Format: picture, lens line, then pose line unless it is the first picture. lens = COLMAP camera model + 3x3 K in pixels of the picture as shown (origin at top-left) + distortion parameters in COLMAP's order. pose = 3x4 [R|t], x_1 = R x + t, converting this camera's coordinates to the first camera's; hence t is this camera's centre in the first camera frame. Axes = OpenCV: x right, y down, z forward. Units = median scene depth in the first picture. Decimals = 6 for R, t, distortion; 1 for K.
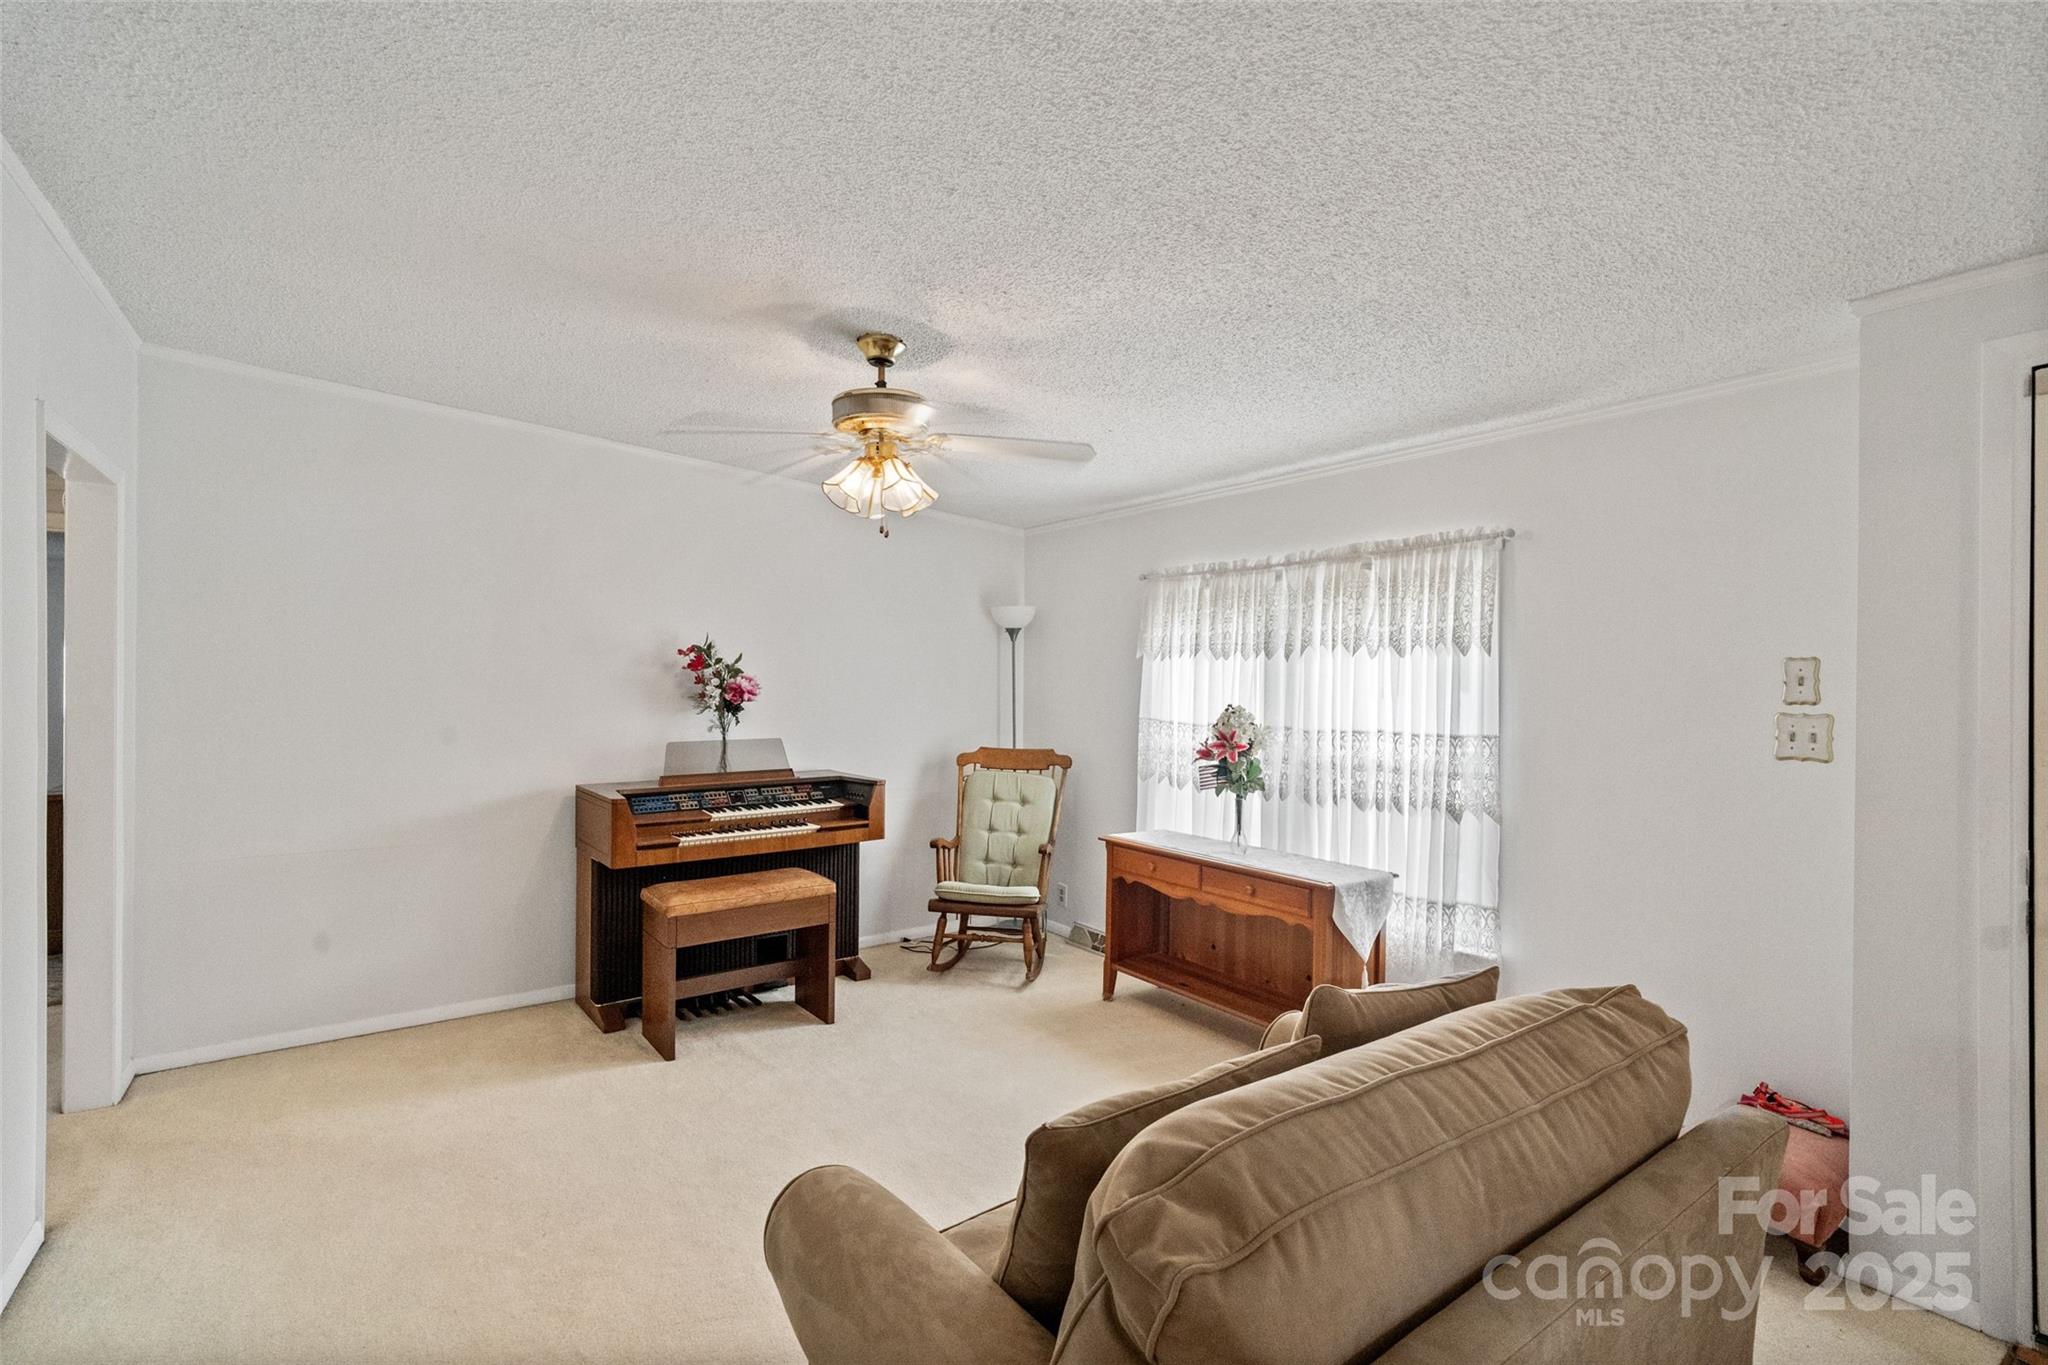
lens RADIAL K [[988.9, 0, 1034.7], [0, 988.9, 680.9], [0, 0, 1]] dist [-0.013927, 0.005733]
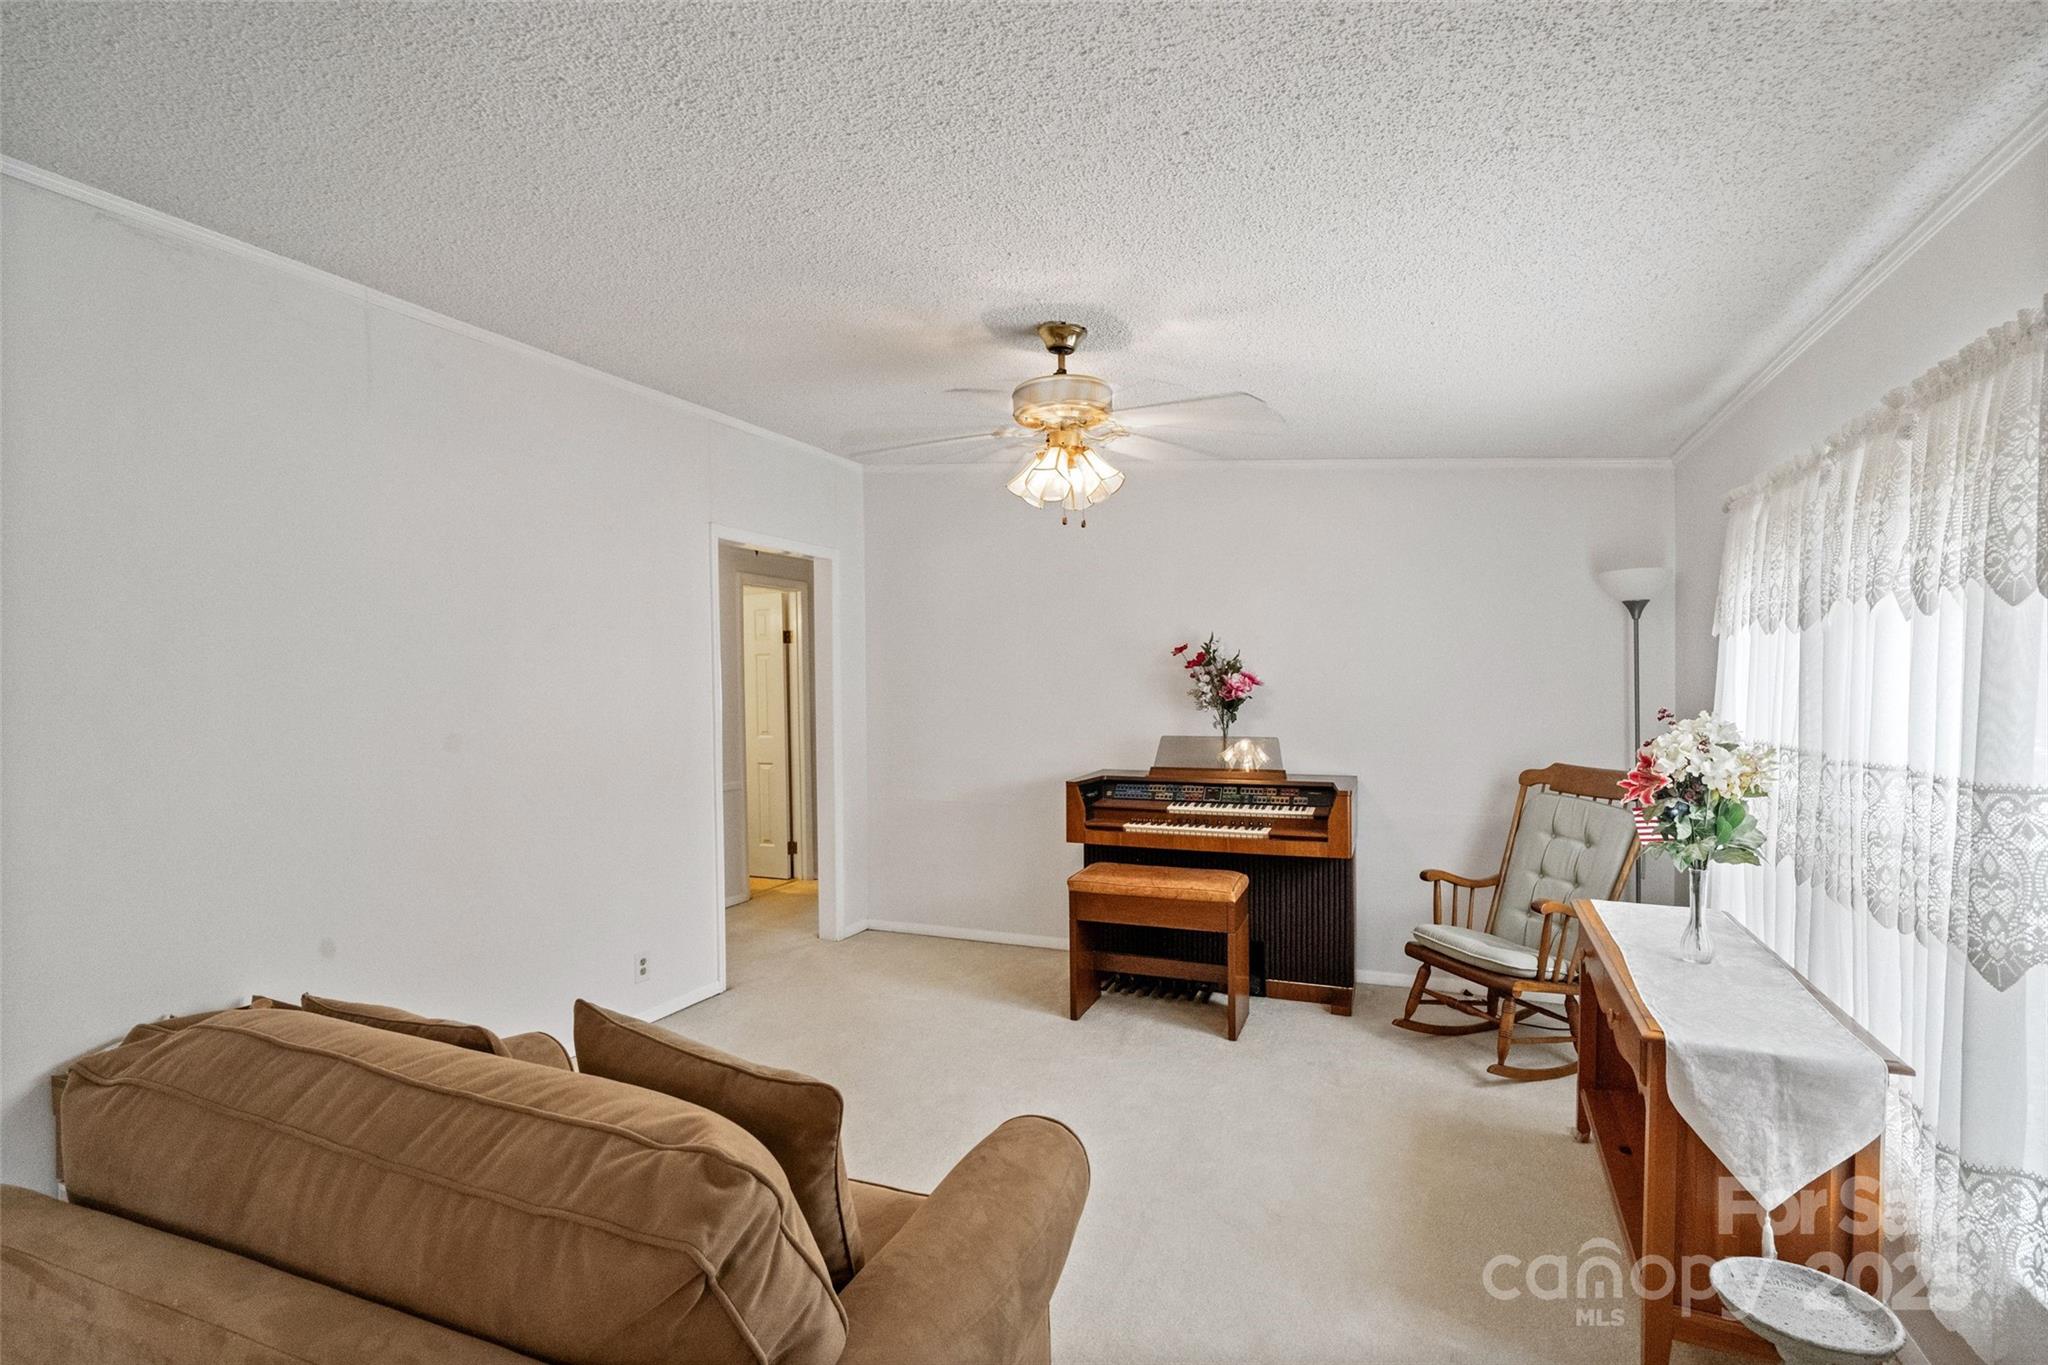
lens RADIAL K [[988.9, 0, 1031.4], [0, 988.9, 681.9], [0, 0, 1]] dist [-0.013927, 0.005733]
pose [[0.504341, -0.005412, -0.863488, 0.489387], [0.004199, 0.999984, -0.003815, 0.007863], [0.863495, -0.001702, 0.504355, 0.345954]]
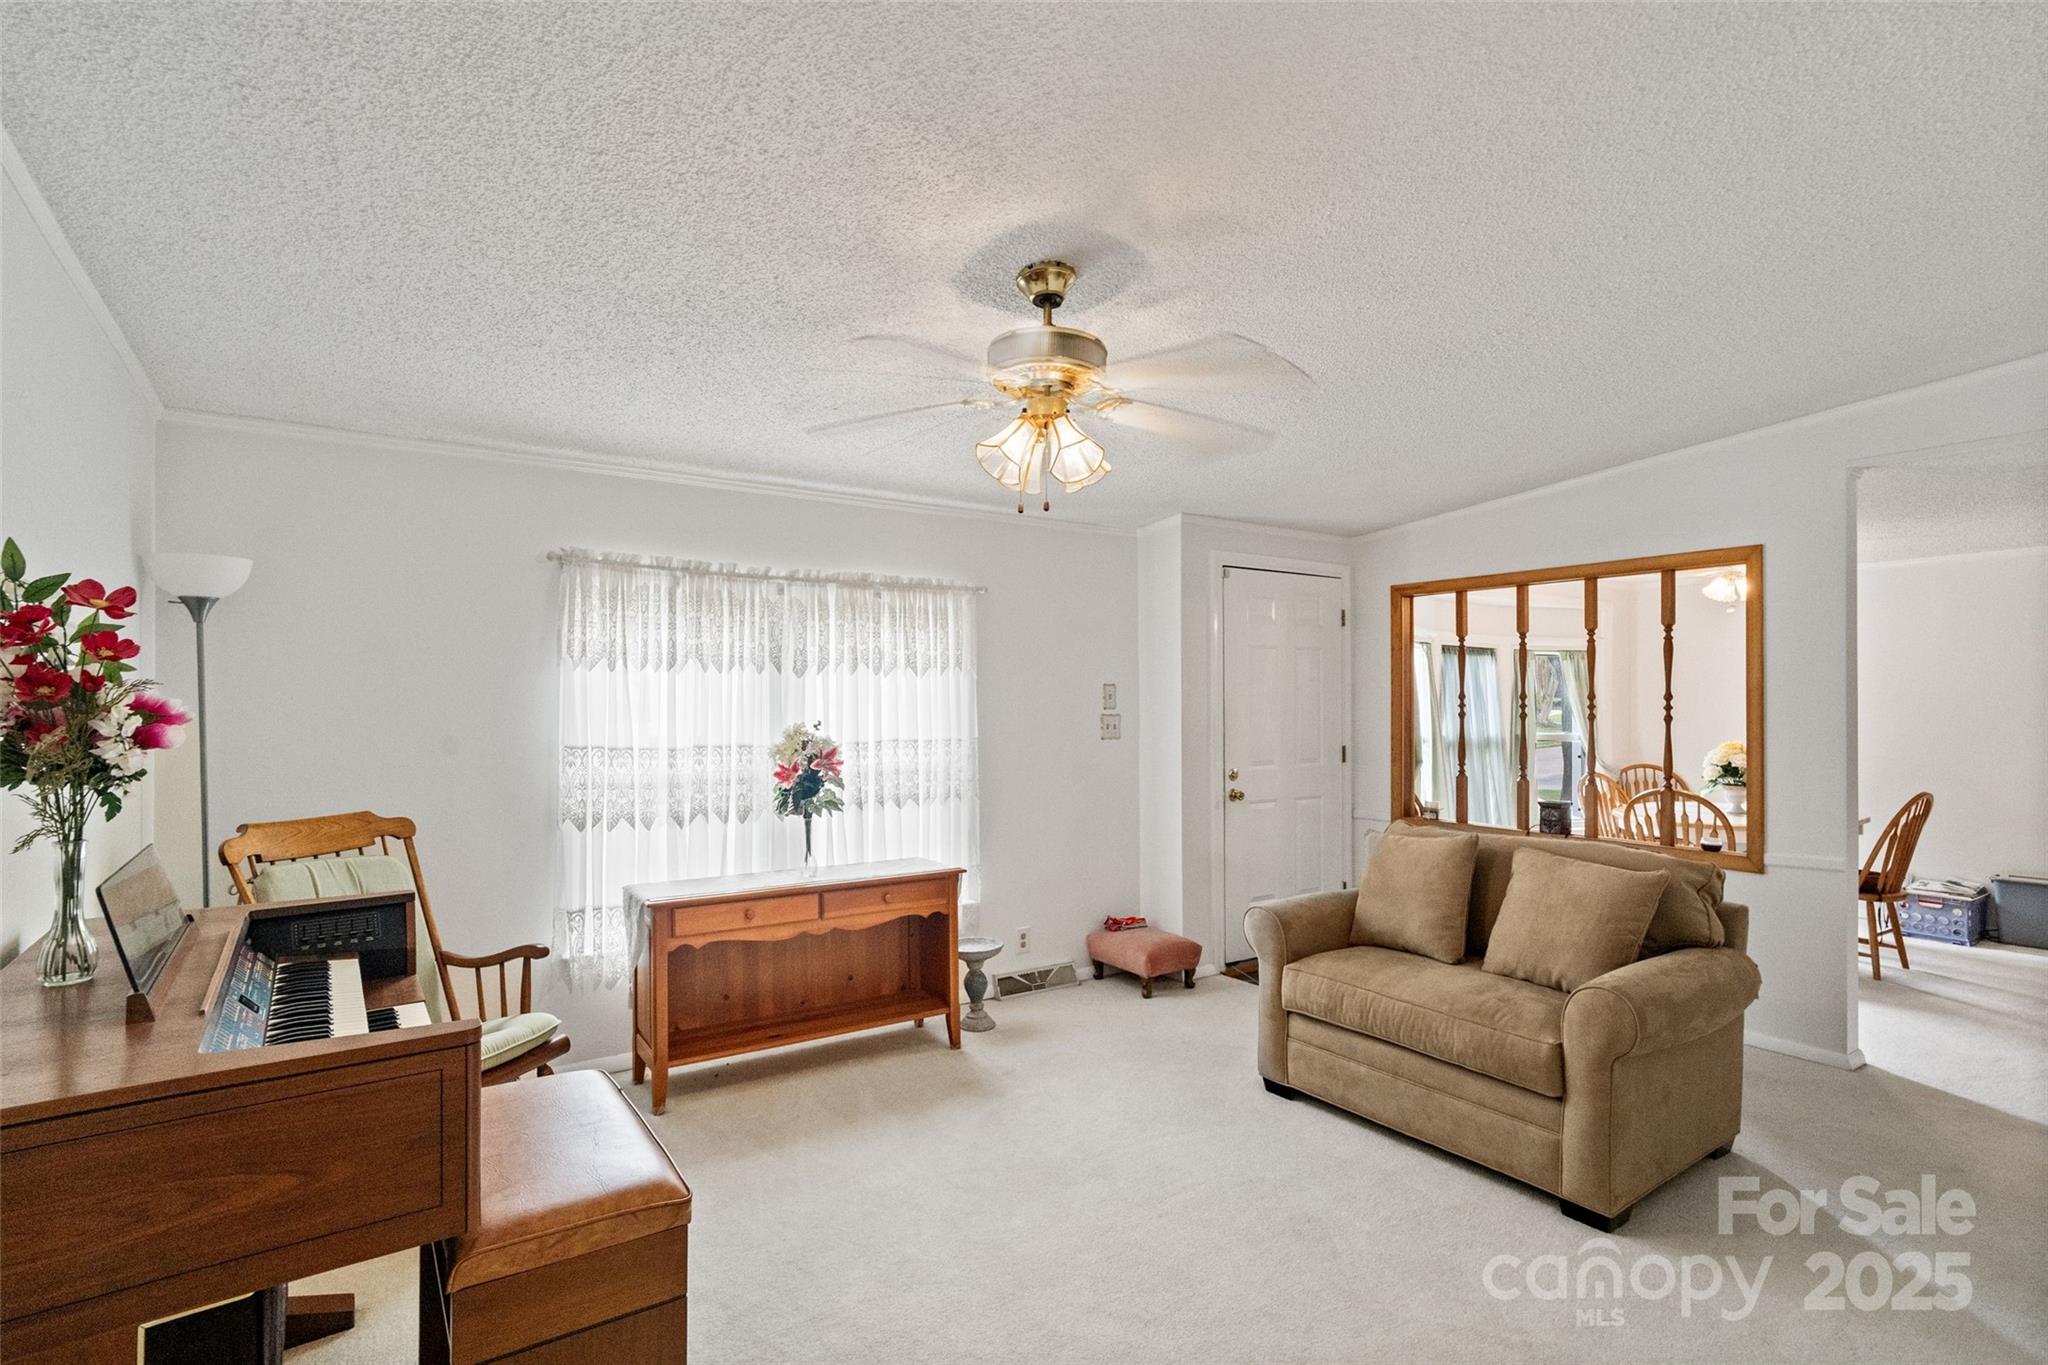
lens RADIAL K [[988.9, 0, 1021.8], [0, 988.9, 689.4], [0, 0, 1]] dist [-0.013927, 0.005733]
pose [[0.019046, -0.007589, 0.999790, -0.707999], [-0.009095, 0.999929, 0.007763, -0.016443], [-0.999777, -0.009240, 0.018976, 0.721134]]
